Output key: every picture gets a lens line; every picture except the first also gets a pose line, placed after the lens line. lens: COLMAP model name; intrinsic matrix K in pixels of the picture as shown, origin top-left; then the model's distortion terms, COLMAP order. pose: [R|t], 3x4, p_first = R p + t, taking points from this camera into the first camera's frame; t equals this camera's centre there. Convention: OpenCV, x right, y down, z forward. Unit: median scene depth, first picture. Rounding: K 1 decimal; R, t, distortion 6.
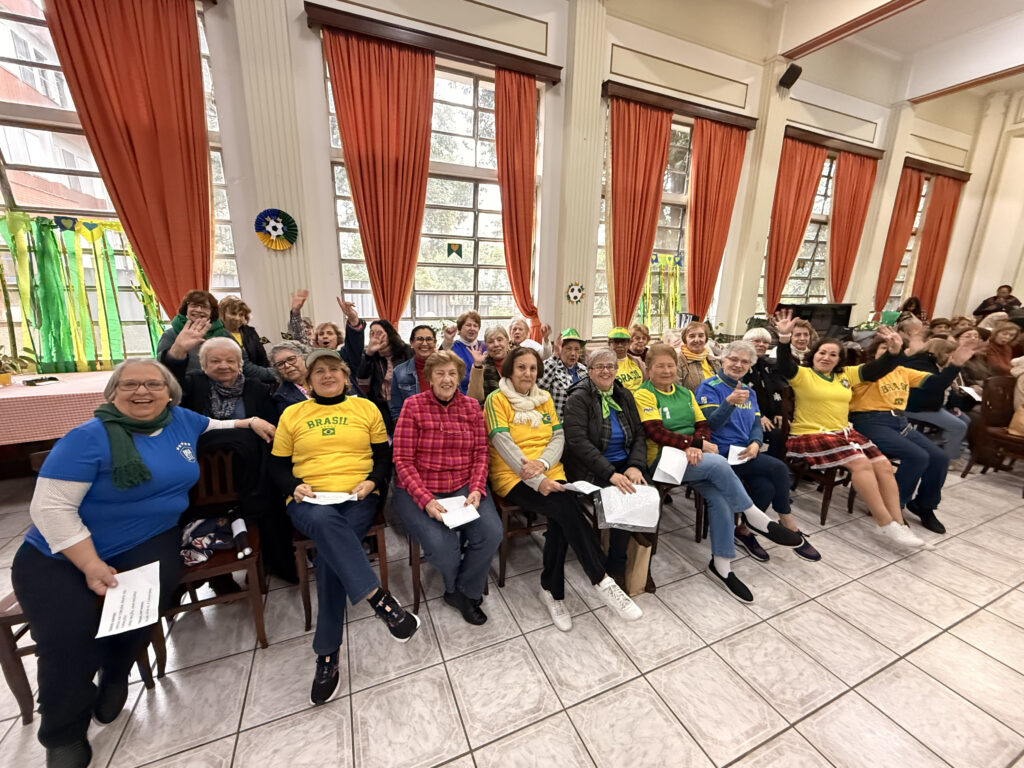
lens RADIAL K [[408.8, 0, 512.0], [0, 408.8, 384.0], [0, 0, 1]] dist [0.001208, 0.000222]
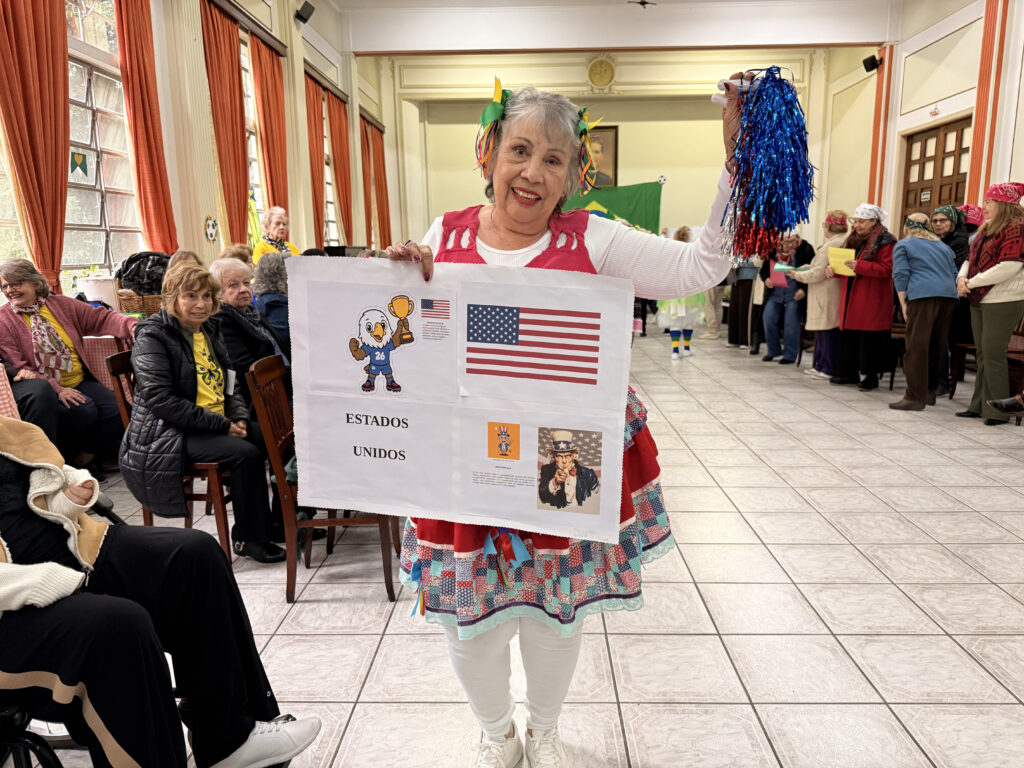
lens RADIAL K [[717.5, 0, 512.0], [0, 717.5, 384.0], [0, 0, 1]] dist [-0.018788, -0.002310]
pose [[0.426245, -0.189691, 0.884496, -0.753018], [0.230787, 0.968214, 0.096427, 0.054803], [-0.874673, 0.163029, 0.456475, -0.059285]]
